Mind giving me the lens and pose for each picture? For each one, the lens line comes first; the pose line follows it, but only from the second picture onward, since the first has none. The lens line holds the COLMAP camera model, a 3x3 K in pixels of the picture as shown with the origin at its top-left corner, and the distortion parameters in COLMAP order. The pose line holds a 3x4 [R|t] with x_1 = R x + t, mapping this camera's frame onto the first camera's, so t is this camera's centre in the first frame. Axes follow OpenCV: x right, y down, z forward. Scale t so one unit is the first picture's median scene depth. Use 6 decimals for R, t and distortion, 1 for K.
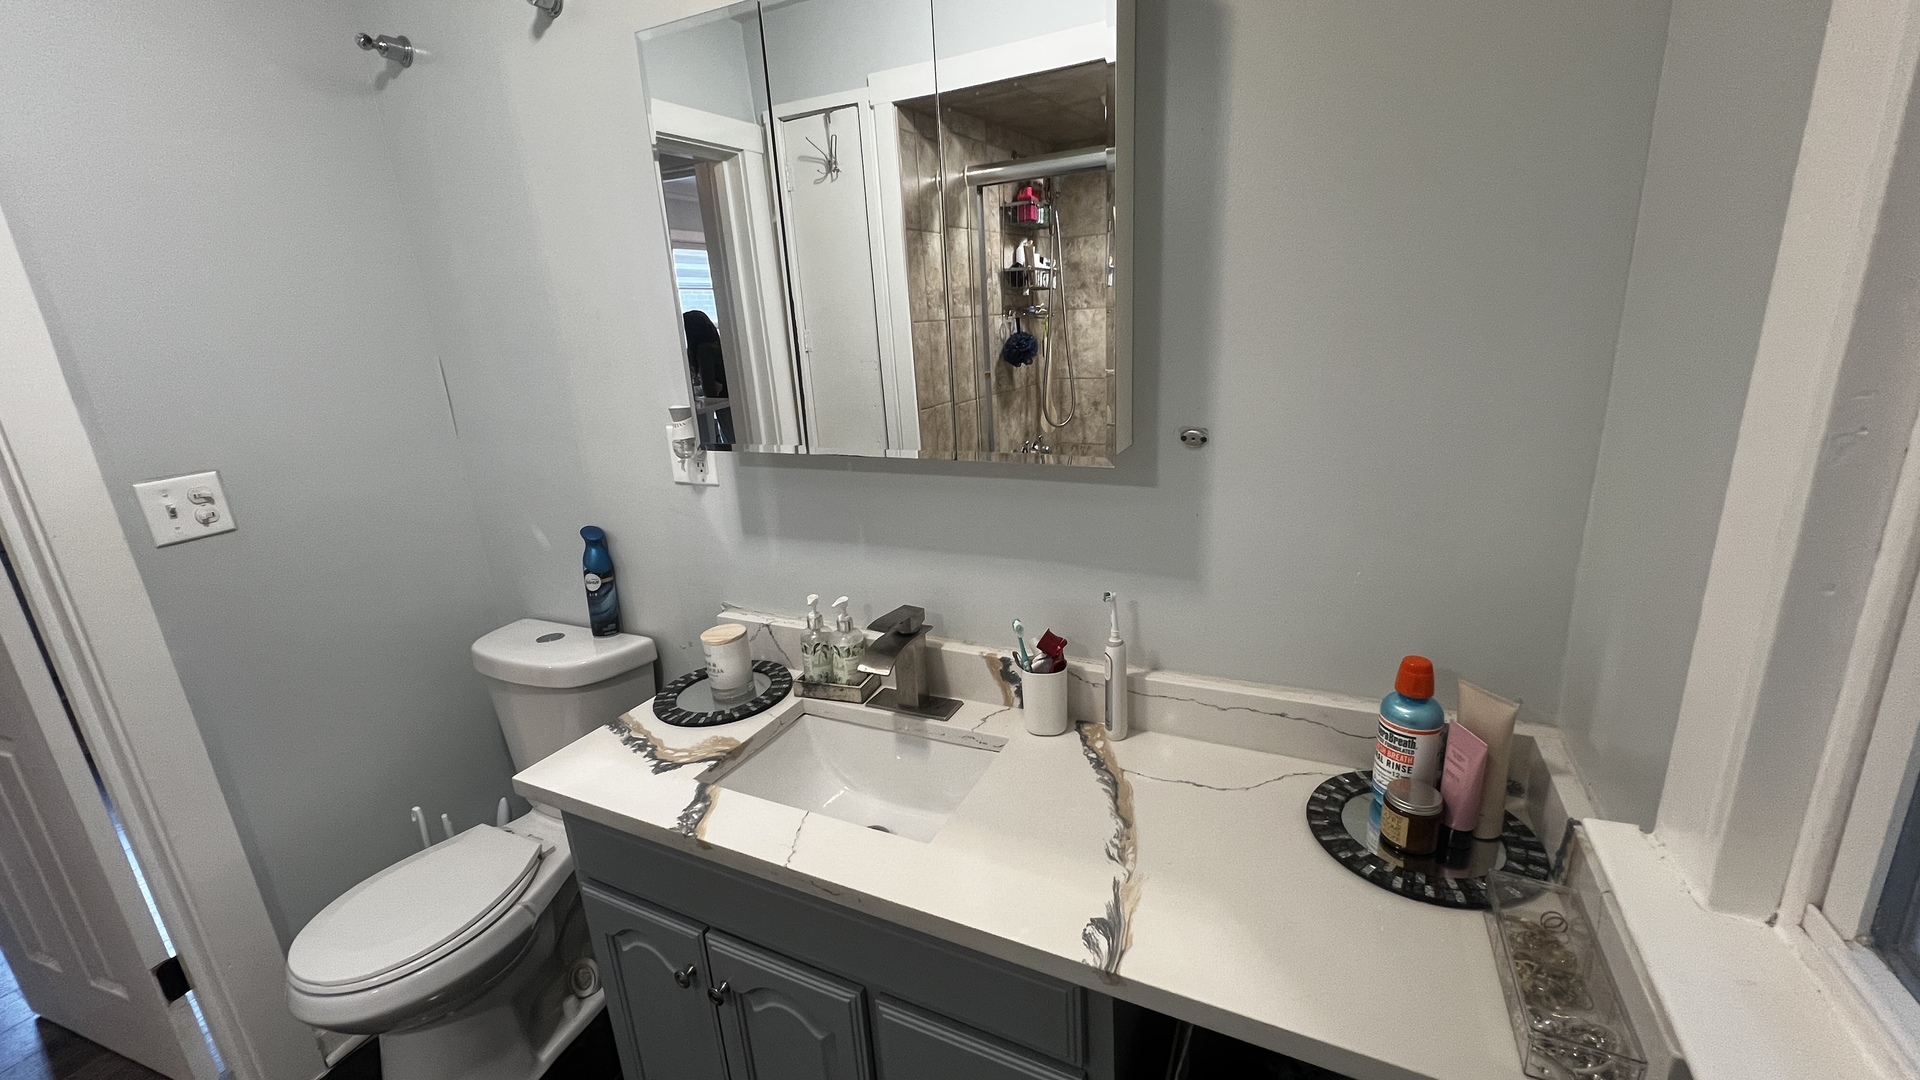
lens RADIAL K [[770.2, 0, 960.4], [0, 770.2, 537.4], [0, 0, 1]] dist [-0.006401, -0.000360]
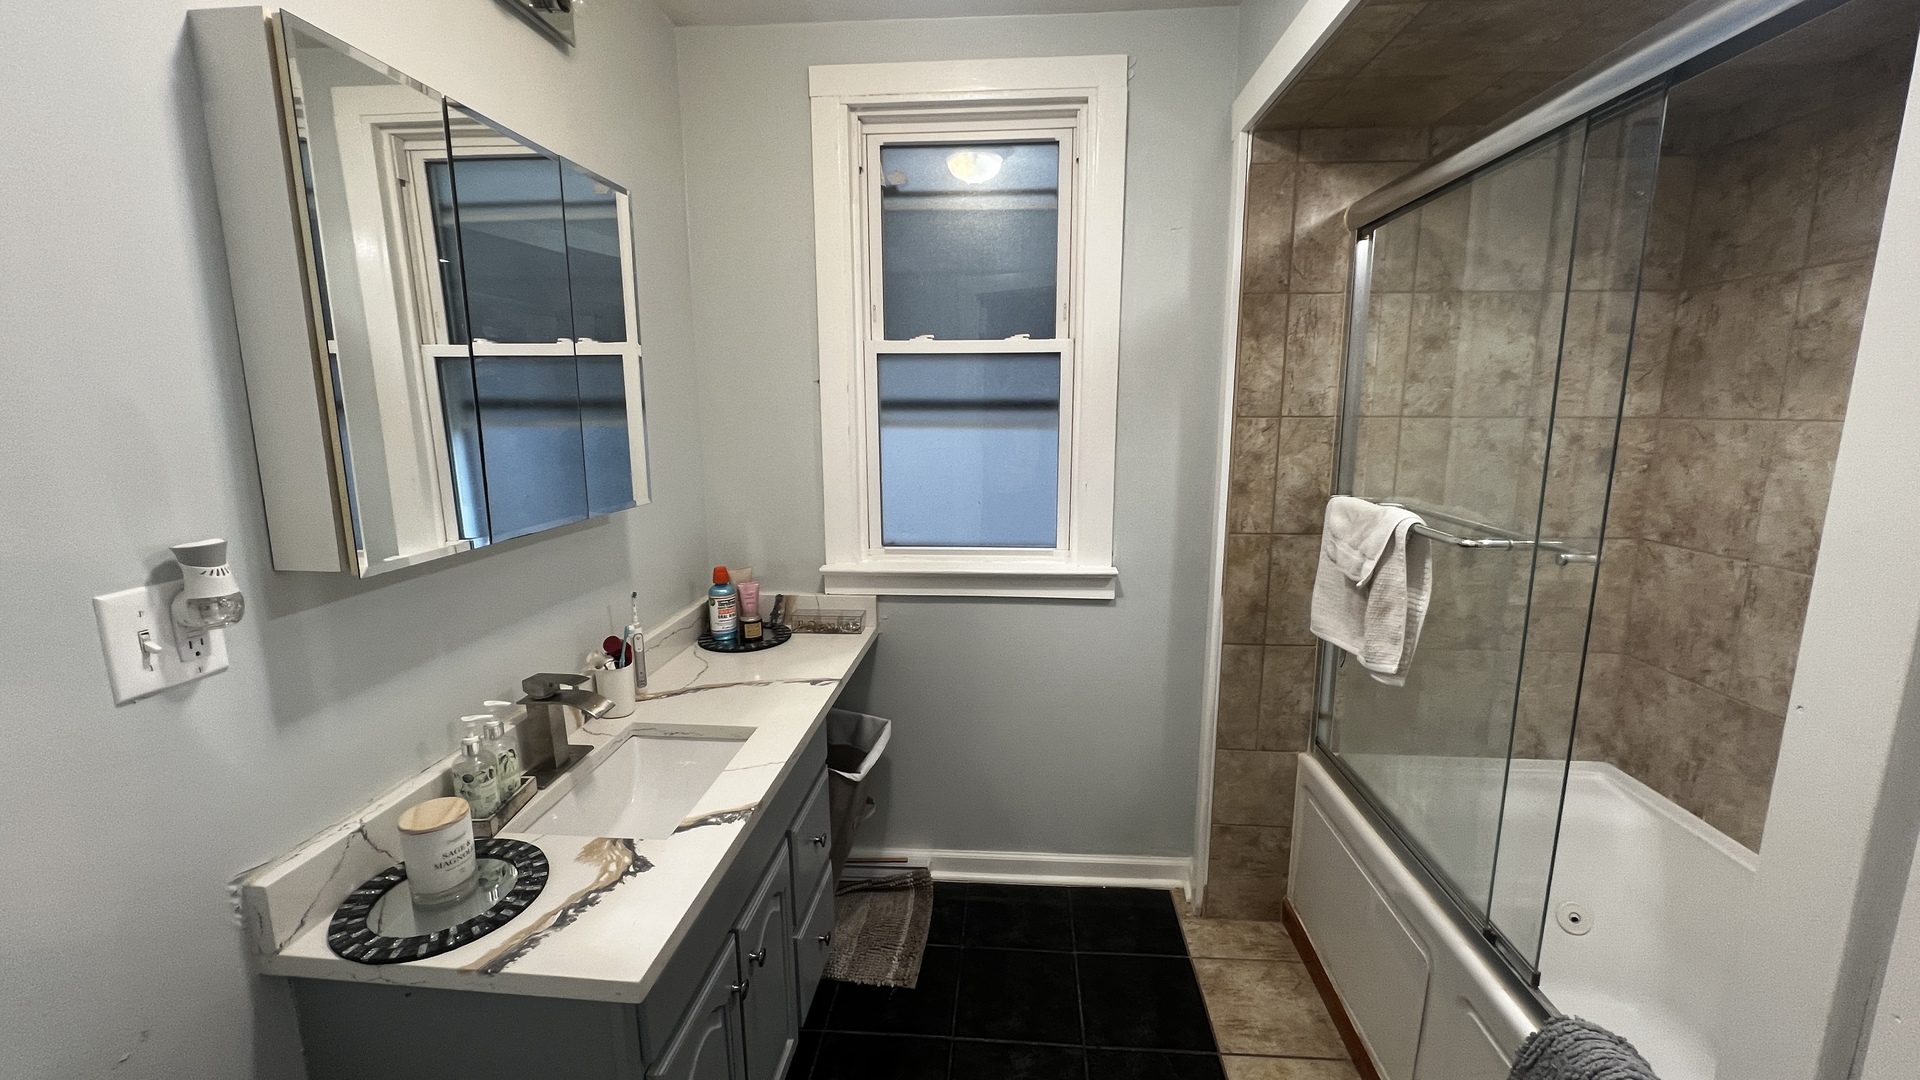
lens RADIAL K [[763.7, 0, 961.7], [0, 763.7, 536.8], [0, 0, 1]] dist [-0.004099, -0.000068]
pose [[-0.358612, -0.110476, 0.926926, -1.245539], [0.283098, 0.933337, 0.220766, -0.155001], [-0.889524, 0.341581, -0.303430, 0.743888]]
